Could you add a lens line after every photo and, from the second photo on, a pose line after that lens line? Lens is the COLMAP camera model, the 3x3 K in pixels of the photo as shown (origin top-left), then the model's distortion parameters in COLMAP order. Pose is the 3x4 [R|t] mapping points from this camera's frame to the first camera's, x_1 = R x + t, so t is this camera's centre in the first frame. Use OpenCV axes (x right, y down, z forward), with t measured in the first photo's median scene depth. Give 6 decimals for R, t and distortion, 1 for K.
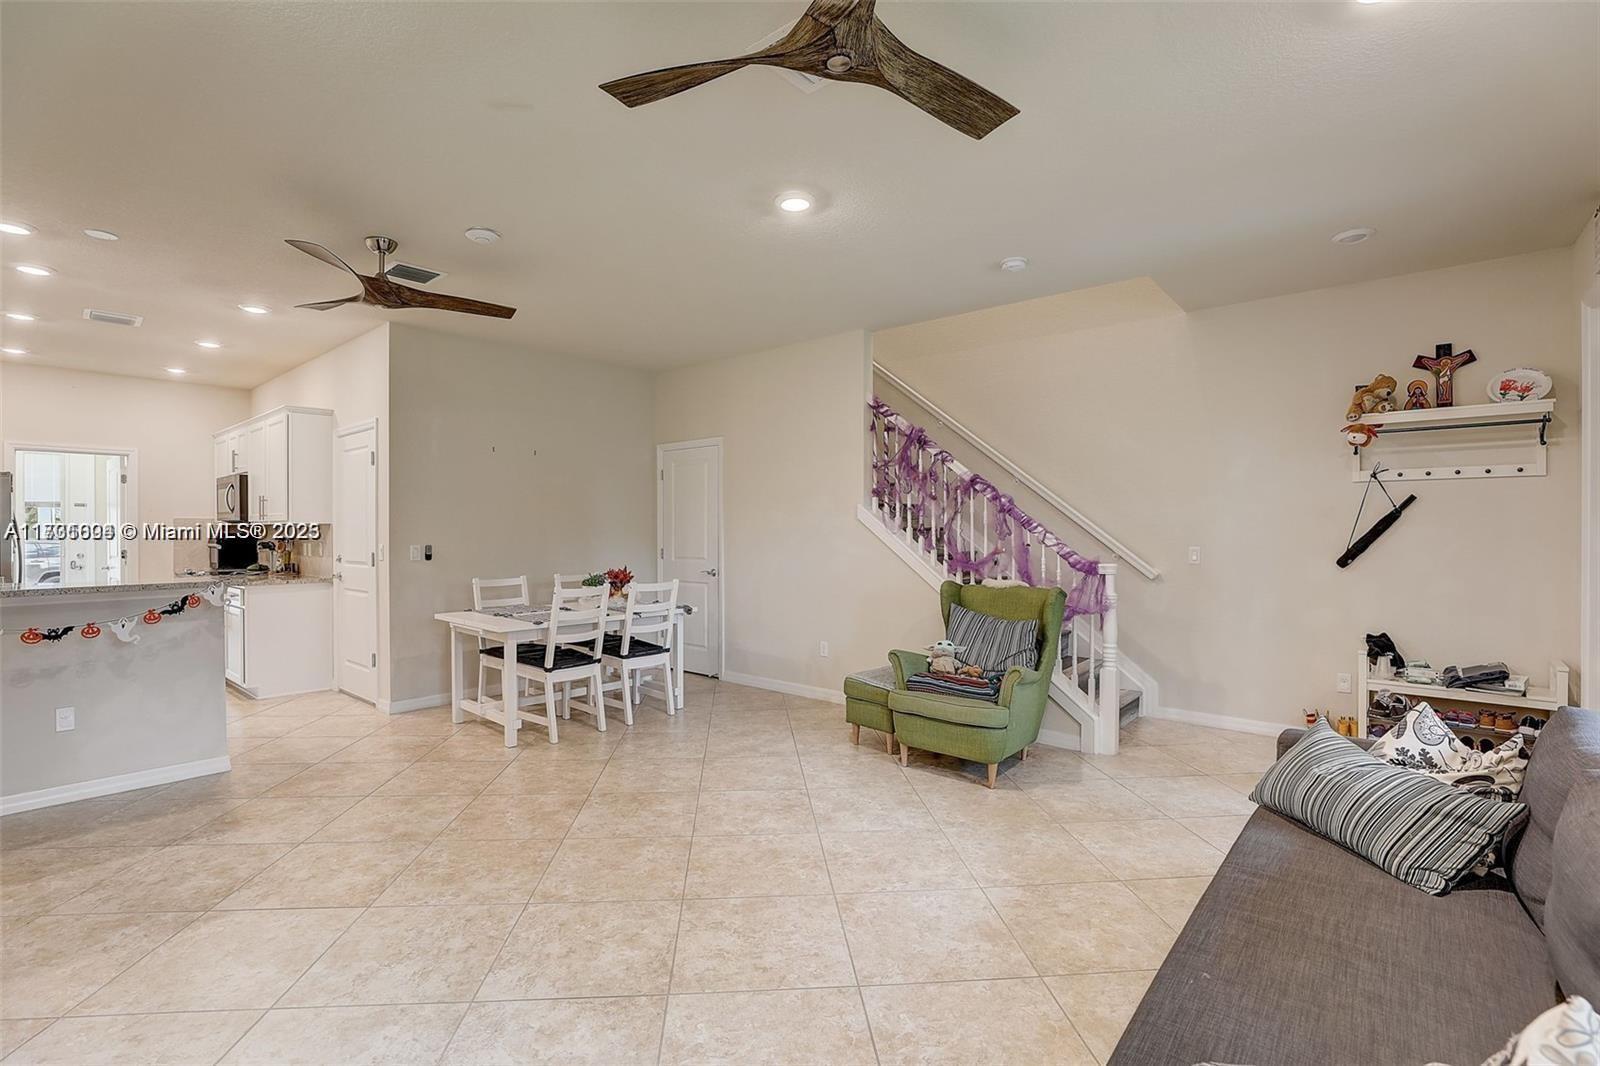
lens RADIAL K [[732.7, 0, 803.8], [0, 732.7, 531.6], [0, 0, 1]] dist [-0.042454, 0.011409]
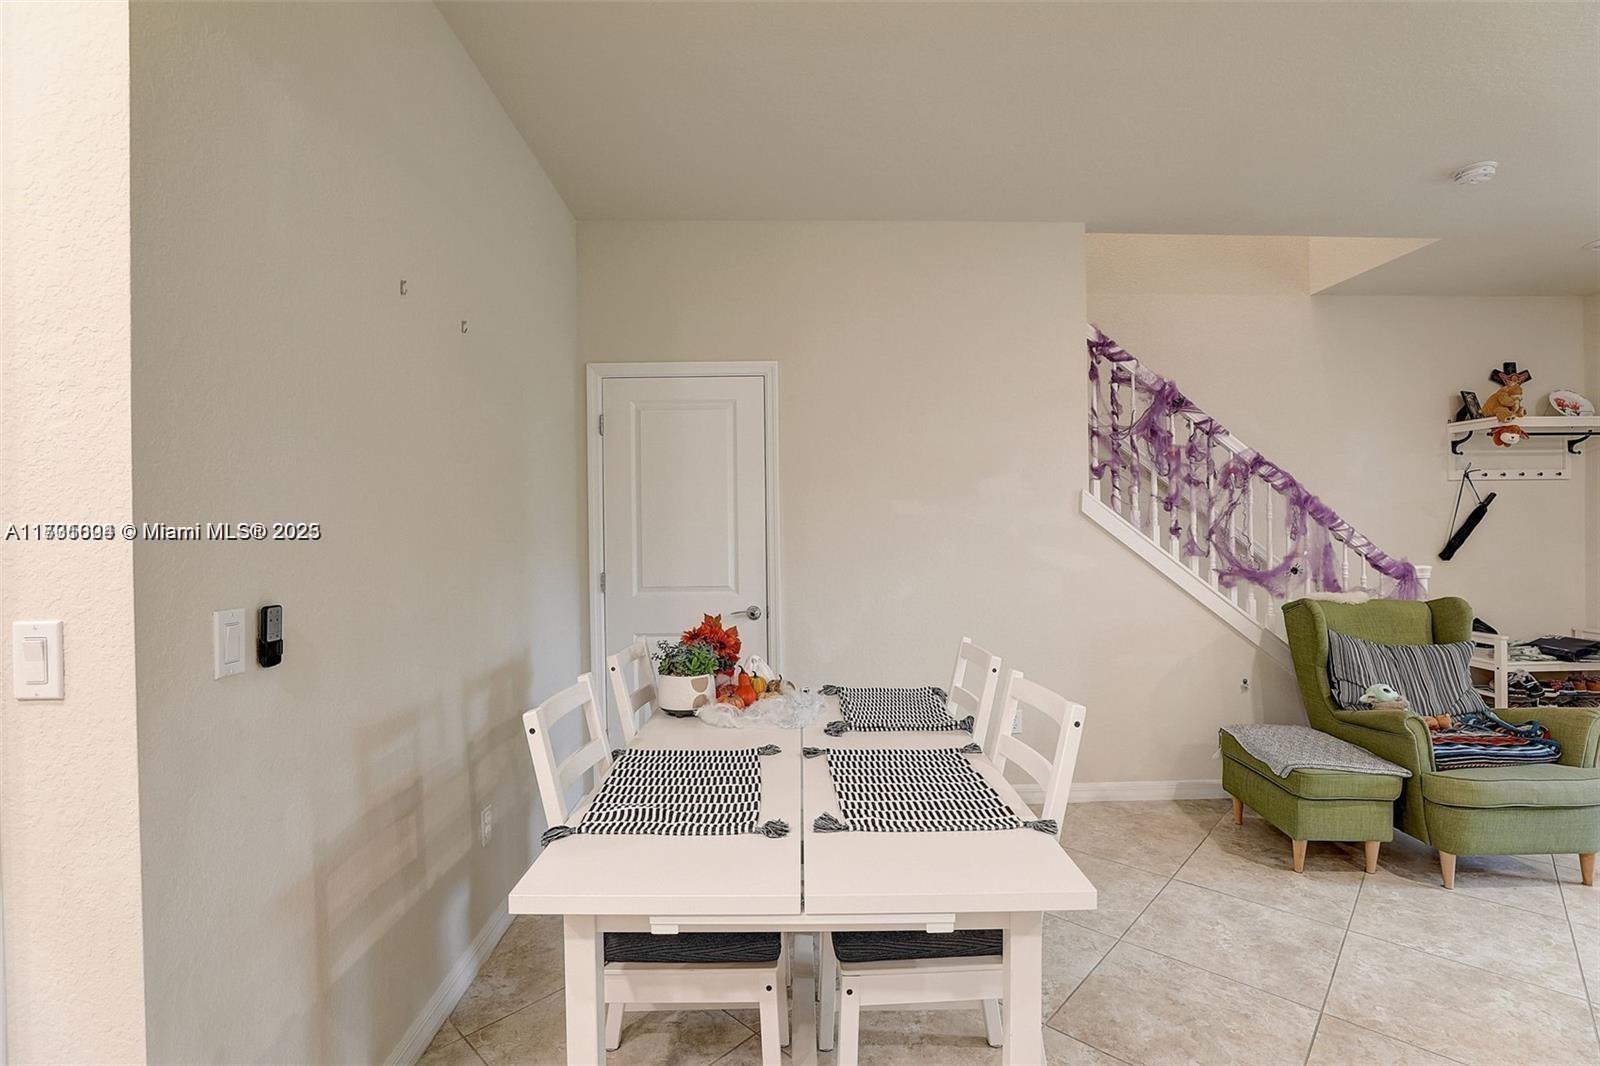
lens RADIAL K [[725.5, 0, 787.3], [0, 725.5, 529.6], [0, 0, 1]] dist [-0.042232, 0.009700]
pose [[0.752652, -0.010232, 0.658339, -0.669386], [0.010071, 0.999941, 0.004027, -0.009093], [-0.658341, 0.003599, 0.752711, 0.849477]]
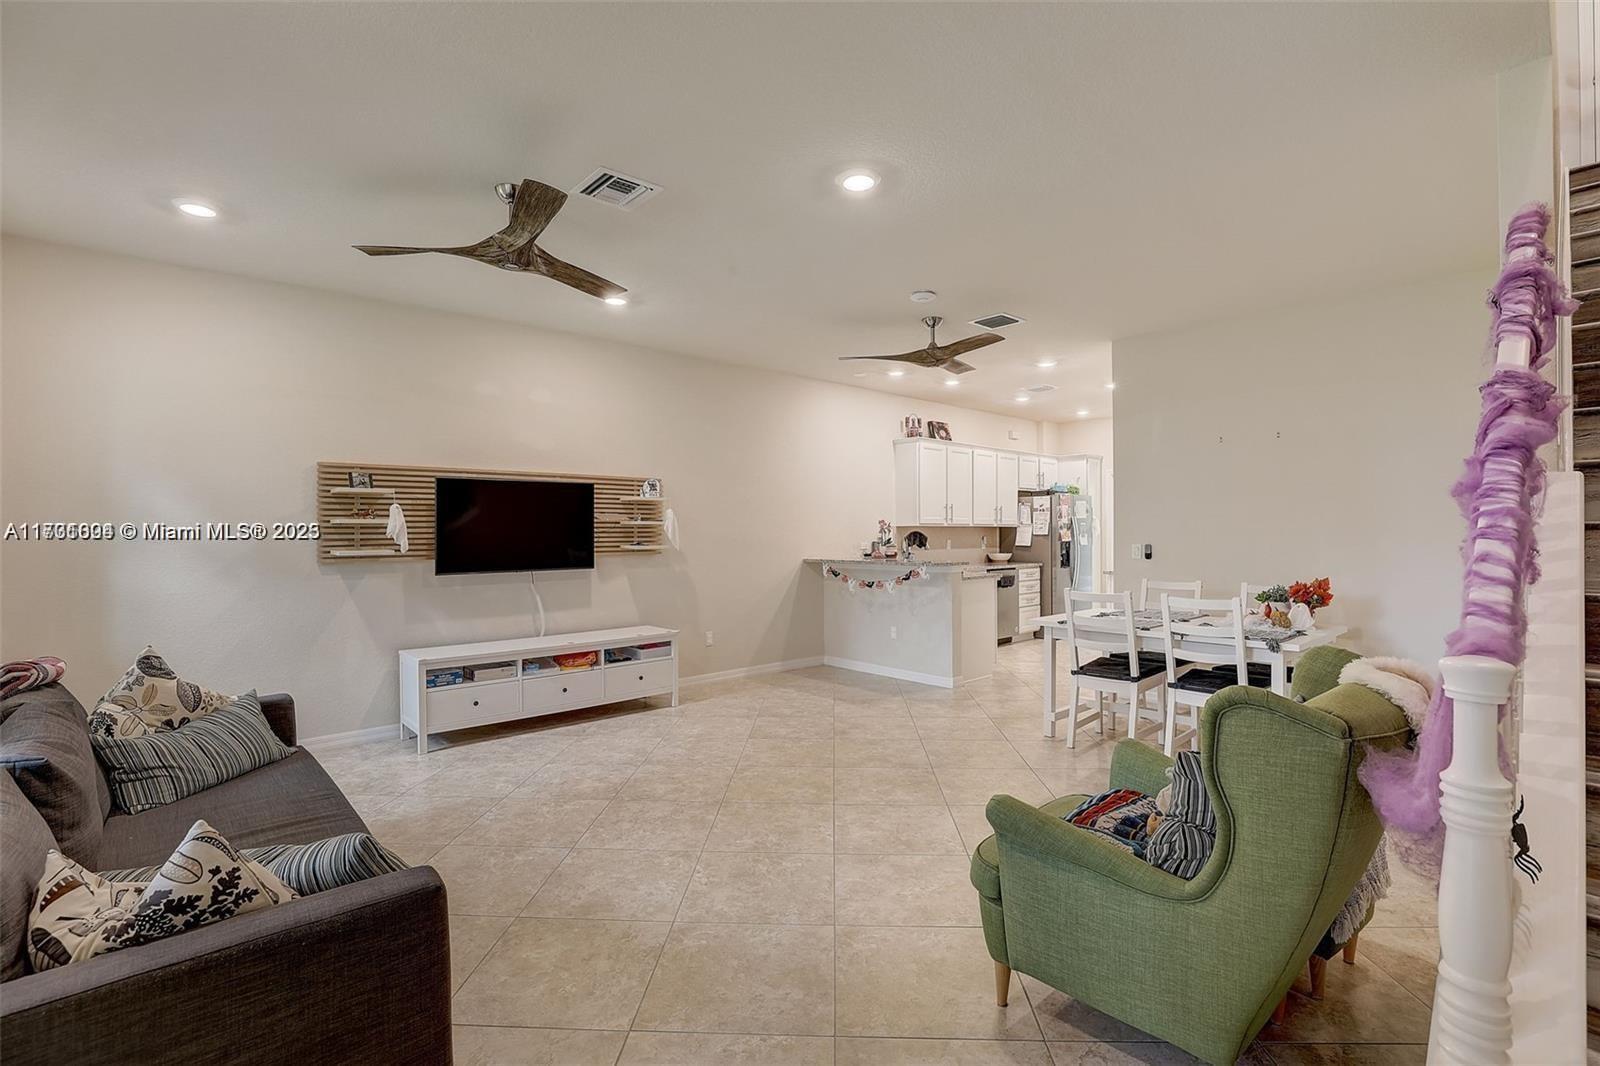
lens RADIAL K [[725.5, 0, 787.3], [0, 725.5, 529.6], [0, 0, 1]] dist [-0.042232, 0.009700]
pose [[-0.138850, -0.001478, -0.990312, 0.690344], [0.000818, 0.999998, -0.001608, -0.001389], [0.990313, -0.001034, -0.138848, 0.780944]]
